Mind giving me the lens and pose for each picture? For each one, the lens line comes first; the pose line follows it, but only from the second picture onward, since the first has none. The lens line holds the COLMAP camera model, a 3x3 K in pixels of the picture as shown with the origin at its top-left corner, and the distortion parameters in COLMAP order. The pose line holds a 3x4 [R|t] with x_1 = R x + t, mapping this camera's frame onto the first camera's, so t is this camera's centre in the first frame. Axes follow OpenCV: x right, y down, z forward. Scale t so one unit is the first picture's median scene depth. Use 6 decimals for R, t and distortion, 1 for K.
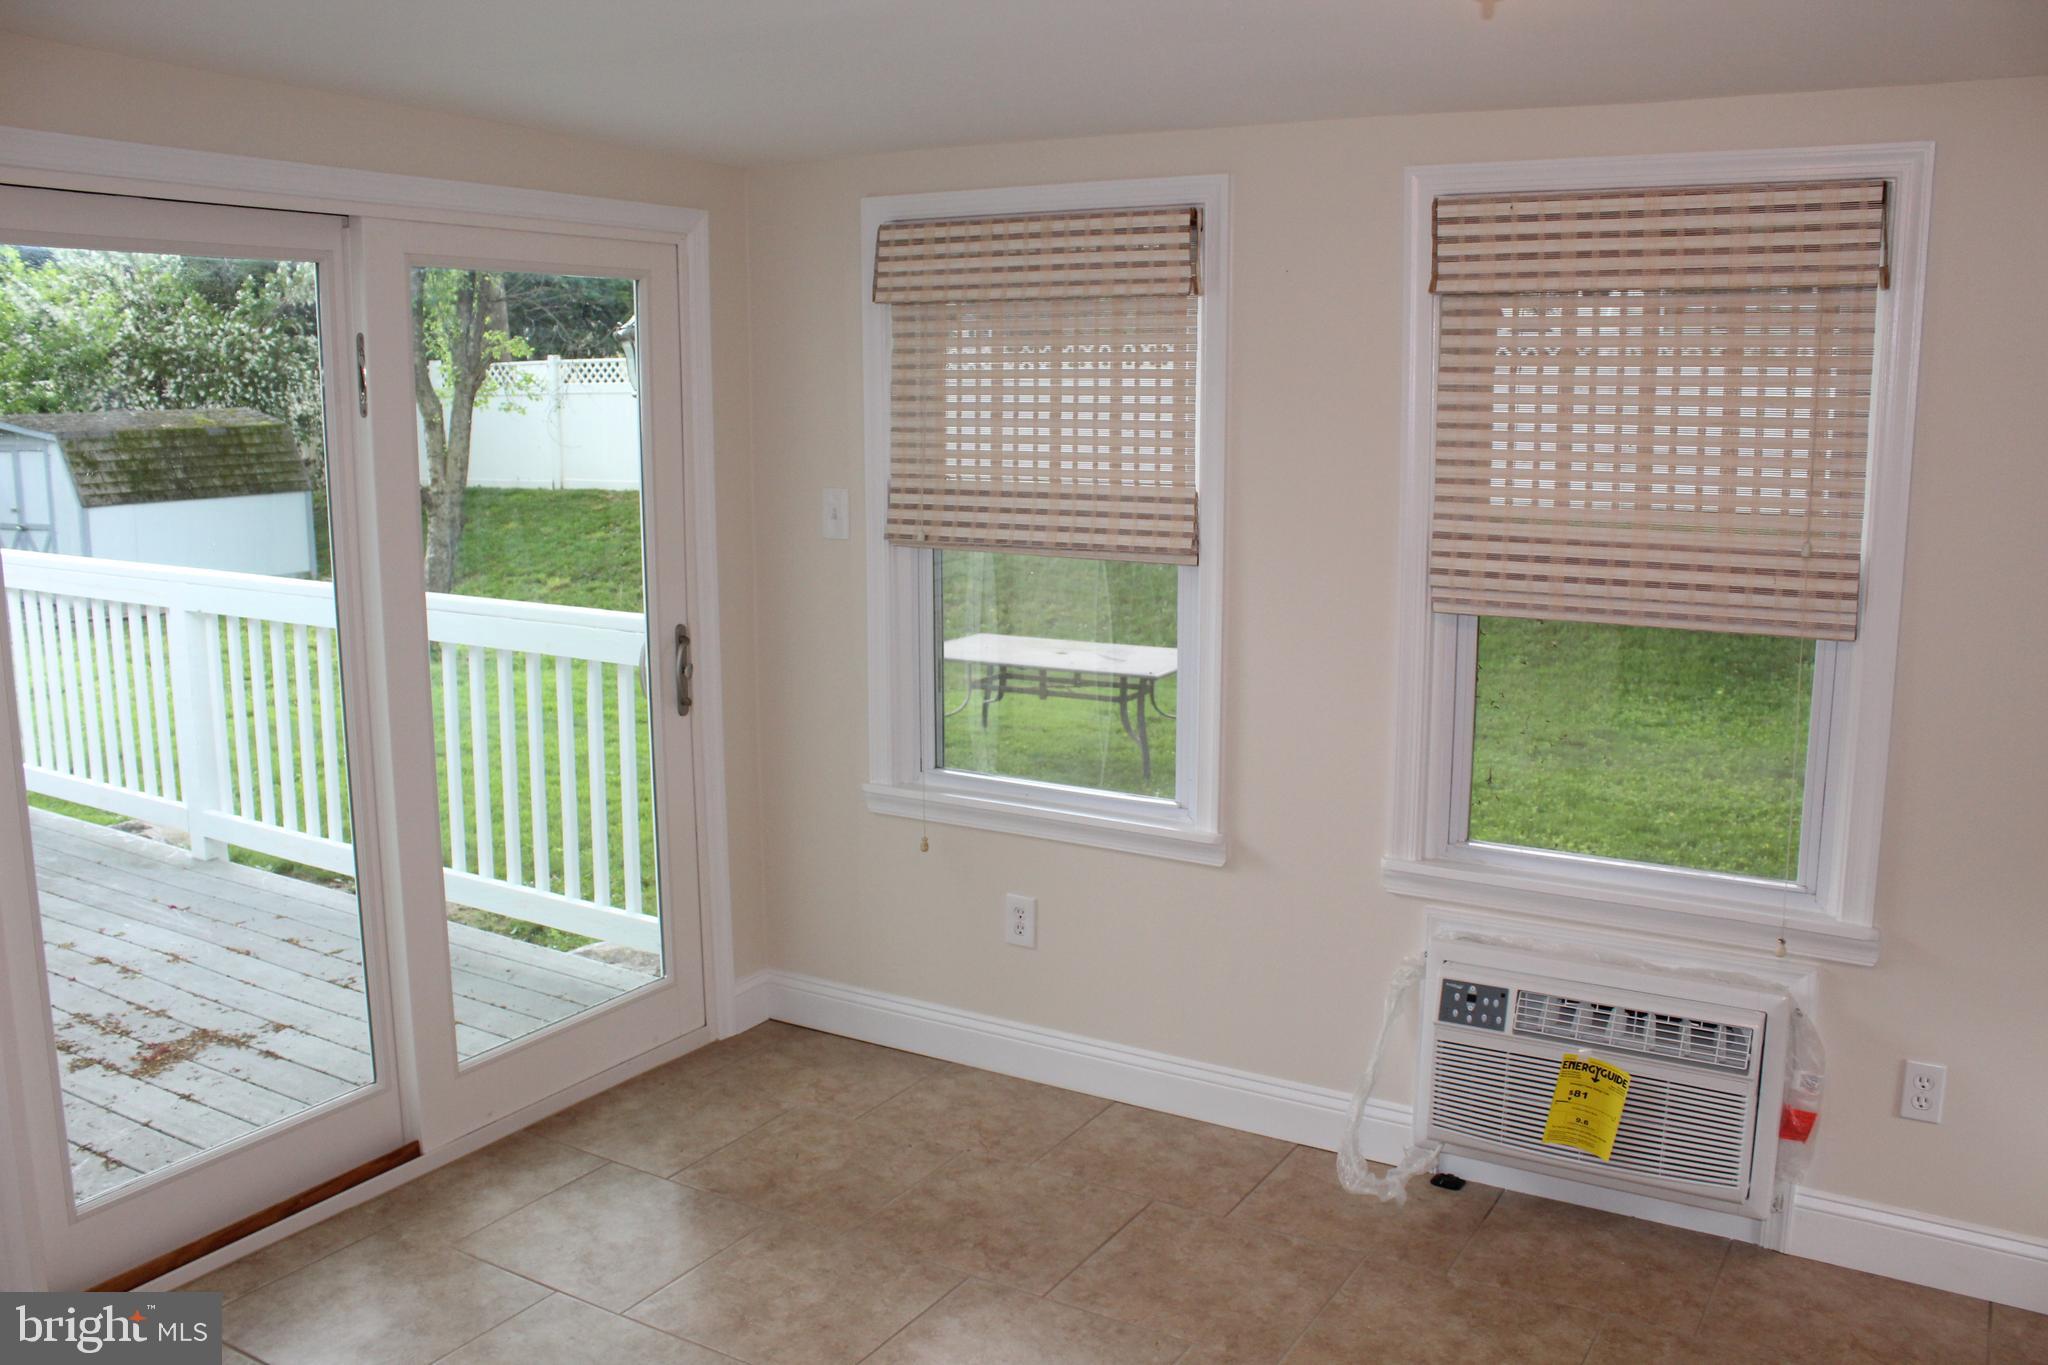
lens RADIAL K [[1698.0, 0, 1023.2], [0, 1698.0, 668.6], [0, 0, 1]] dist [-0.170367, 0.142253]
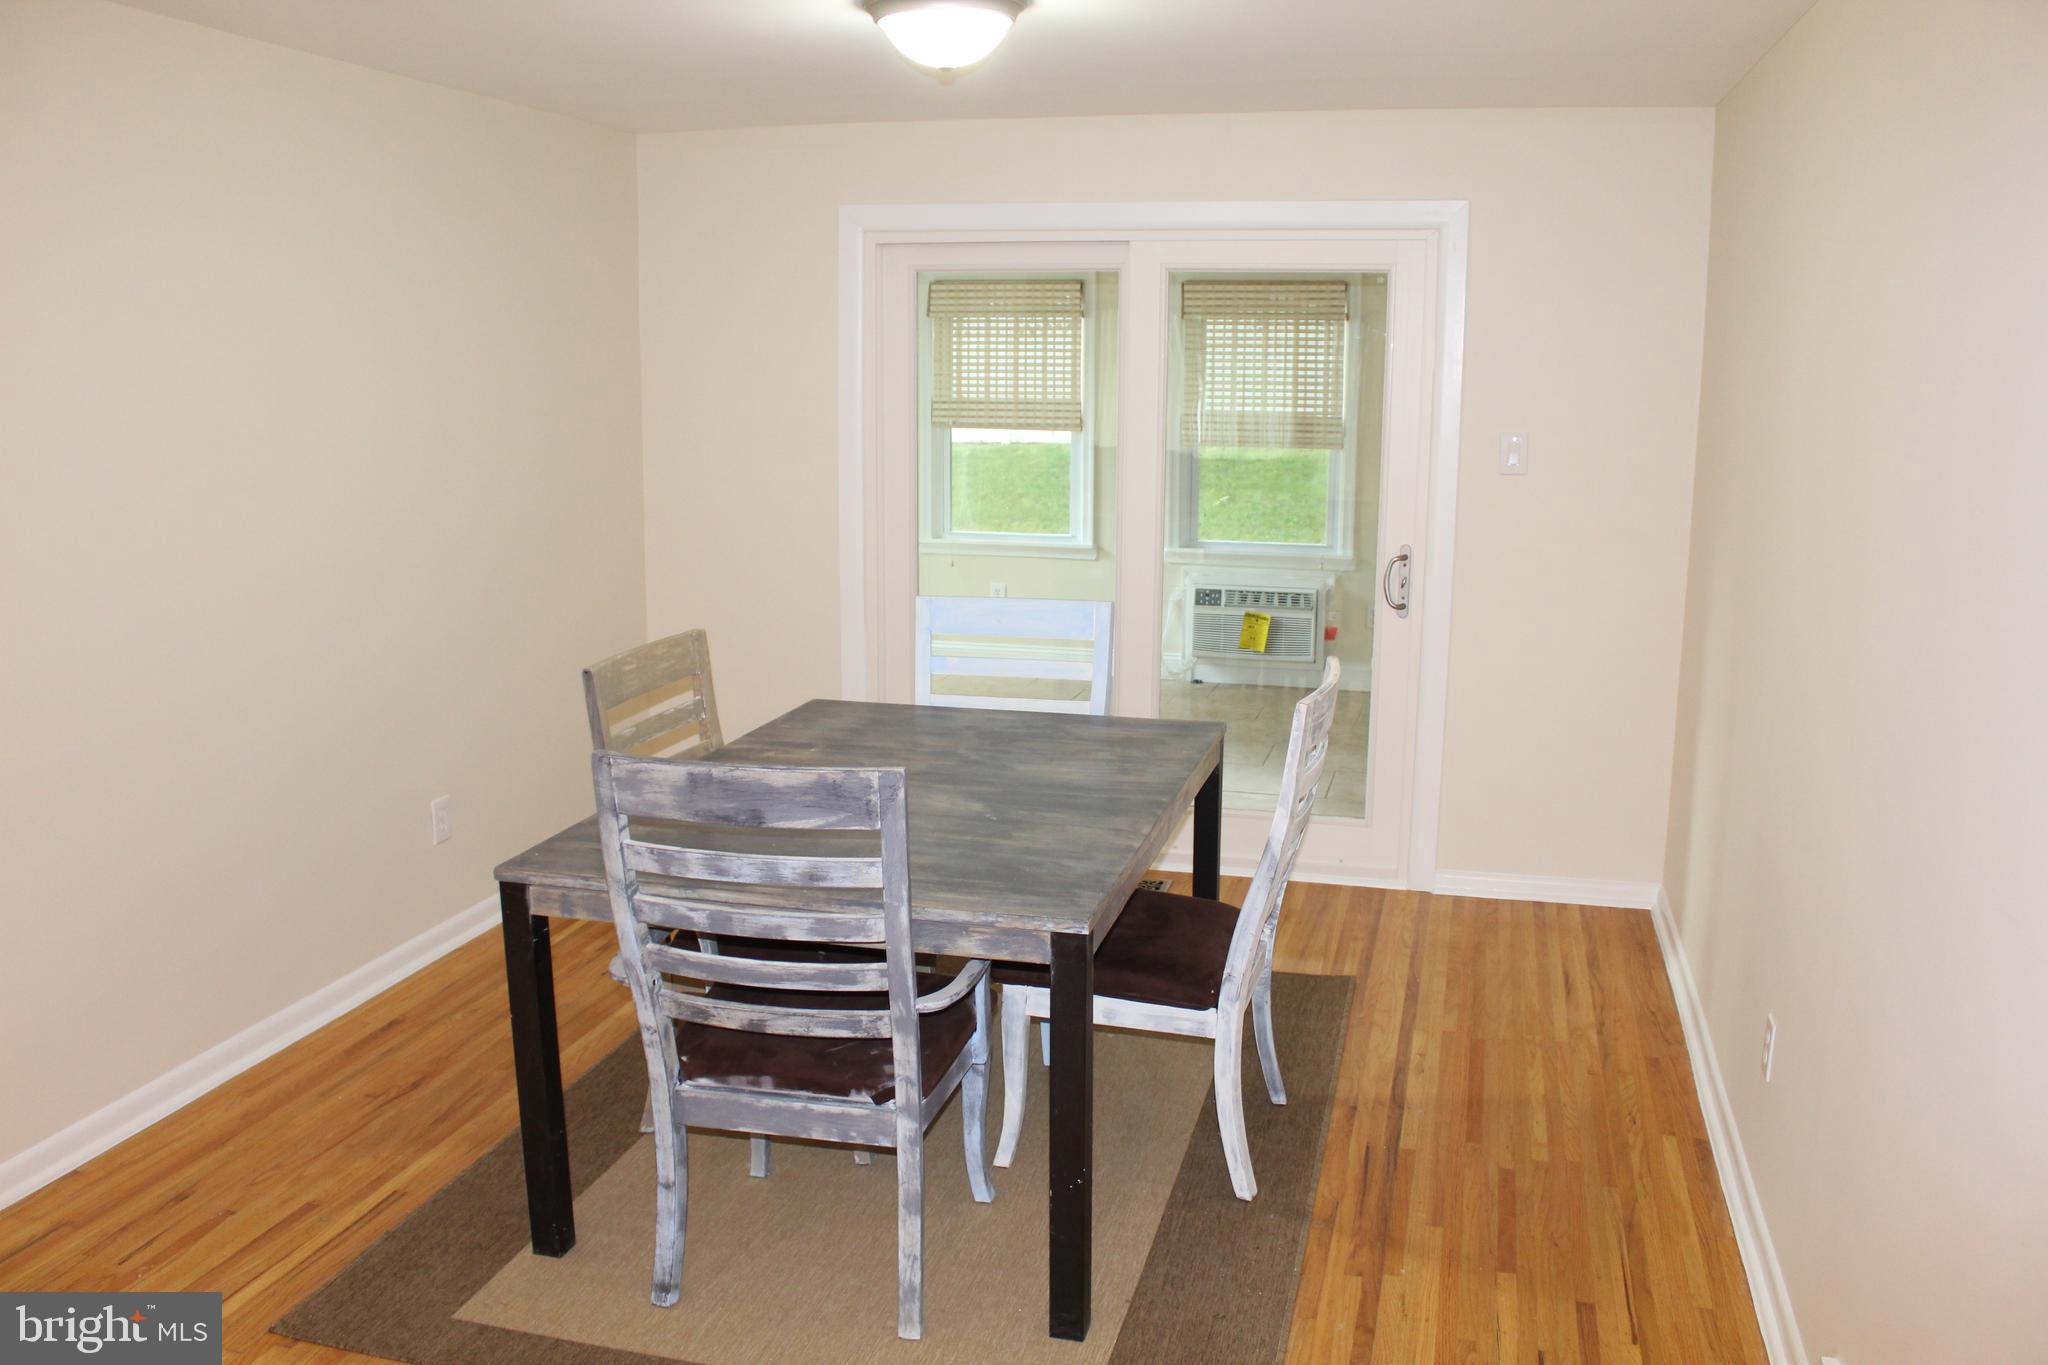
lens RADIAL K [[1698.0, 0, 1033.6], [0, 1698.0, 688.7], [0, 0, 1]] dist [-0.170367, 0.142253]
pose [[0.956973, -0.051049, 0.285652, -0.756983], [0.041672, 0.998377, 0.038815, 0.236326], [-0.287170, -0.025242, 0.957547, -1.454195]]
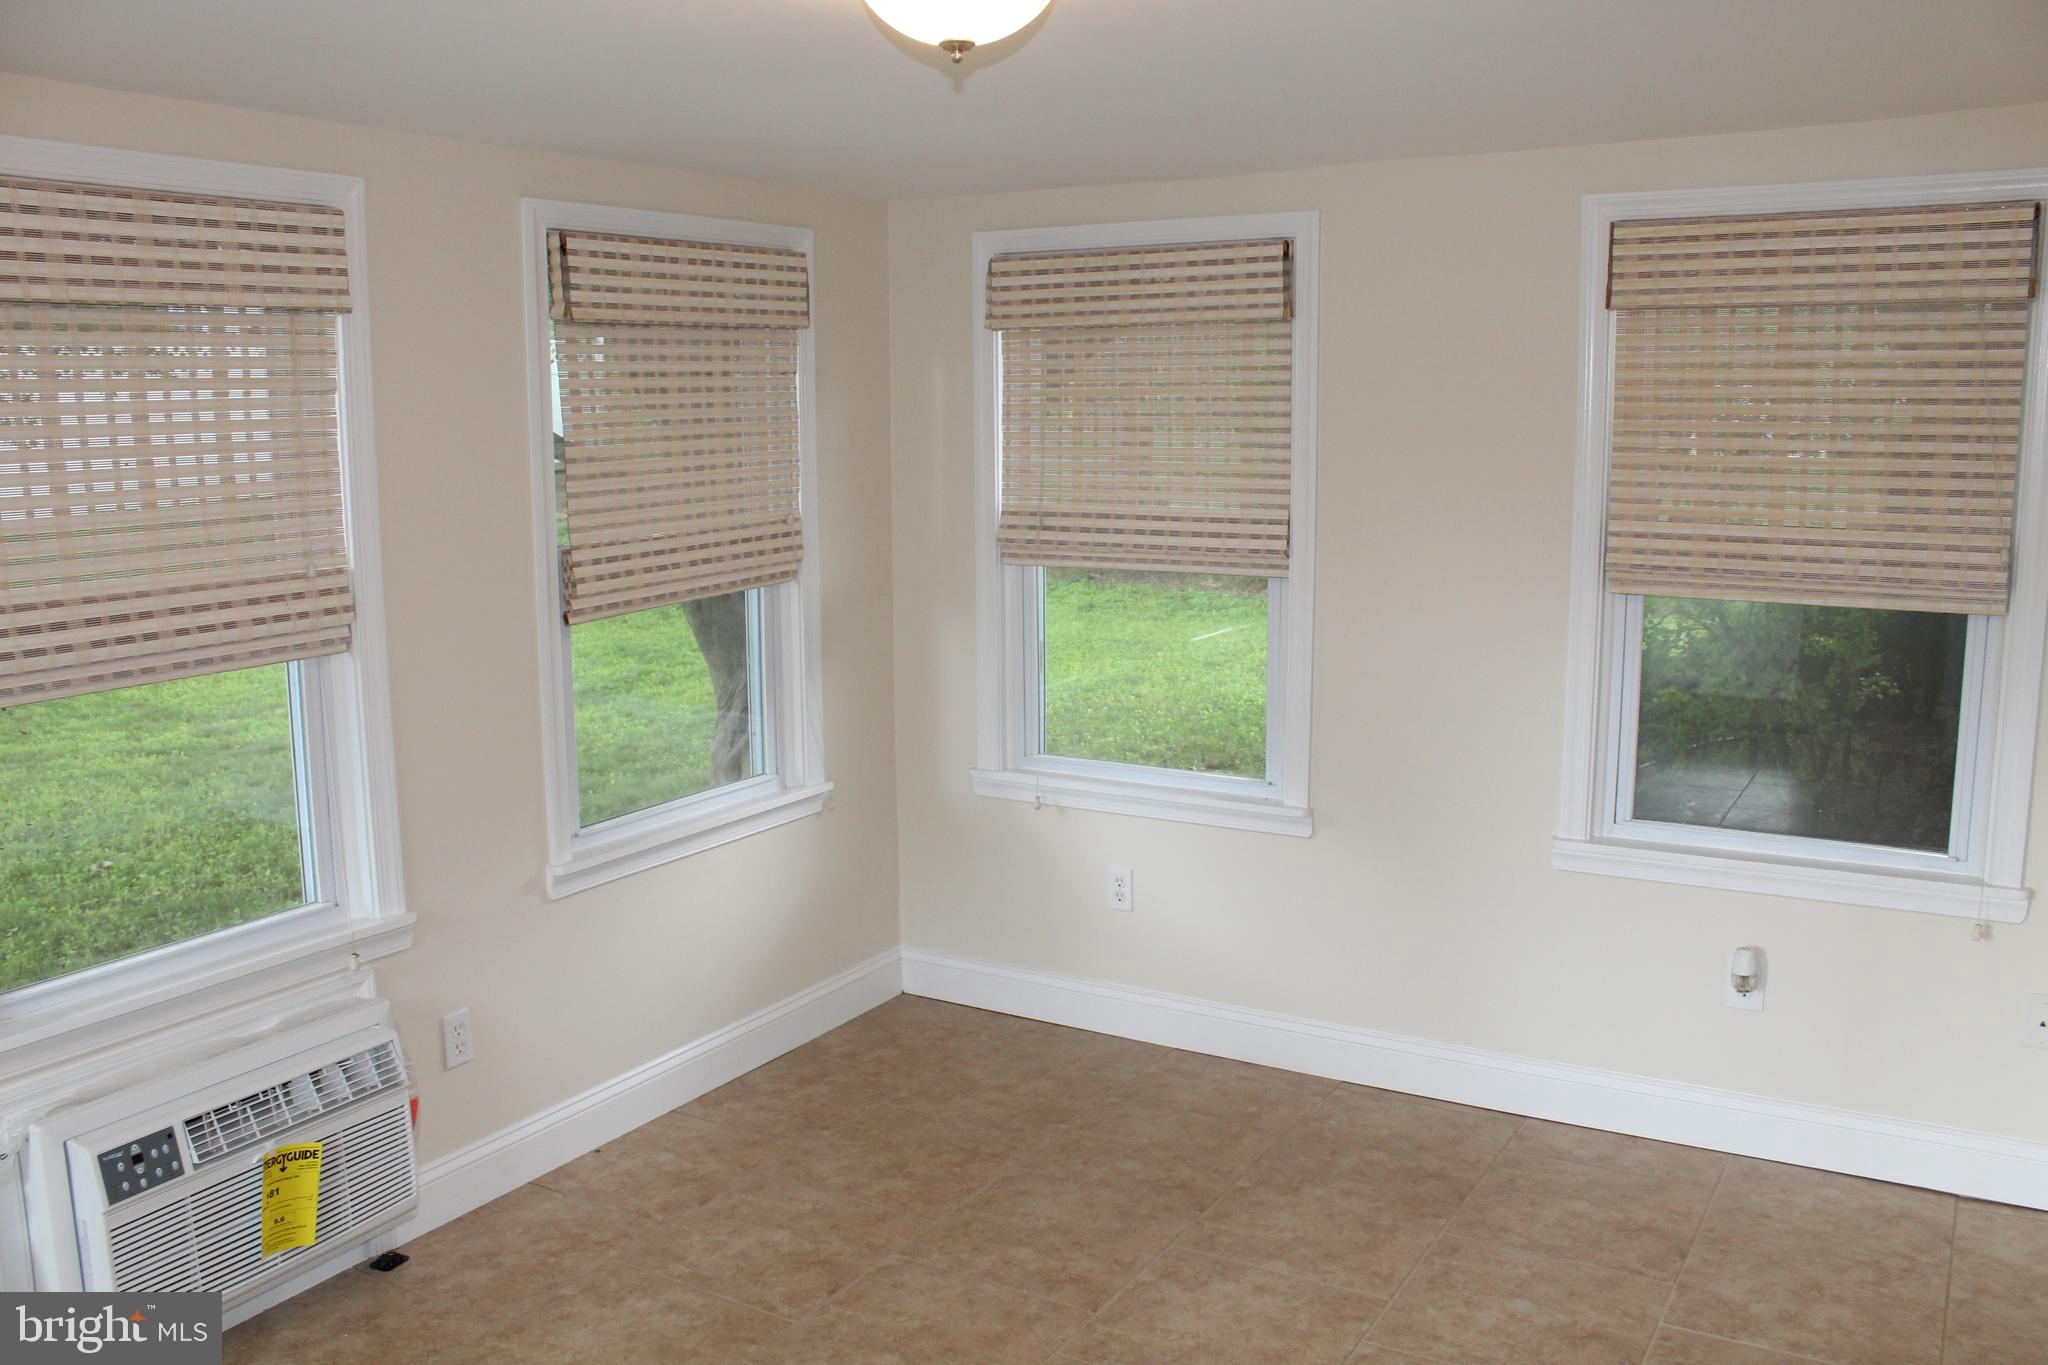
lens RADIAL K [[1698.0, 0, 1021.6], [0, 1698.0, 692.4], [0, 0, 1]] dist [-0.170367, 0.142253]
pose [[-0.005339, -0.164837, 0.986306, -0.502165], [0.178029, 0.970407, 0.163143, -0.081631], [-0.984011, 0.176463, 0.024164, 0.526846]]
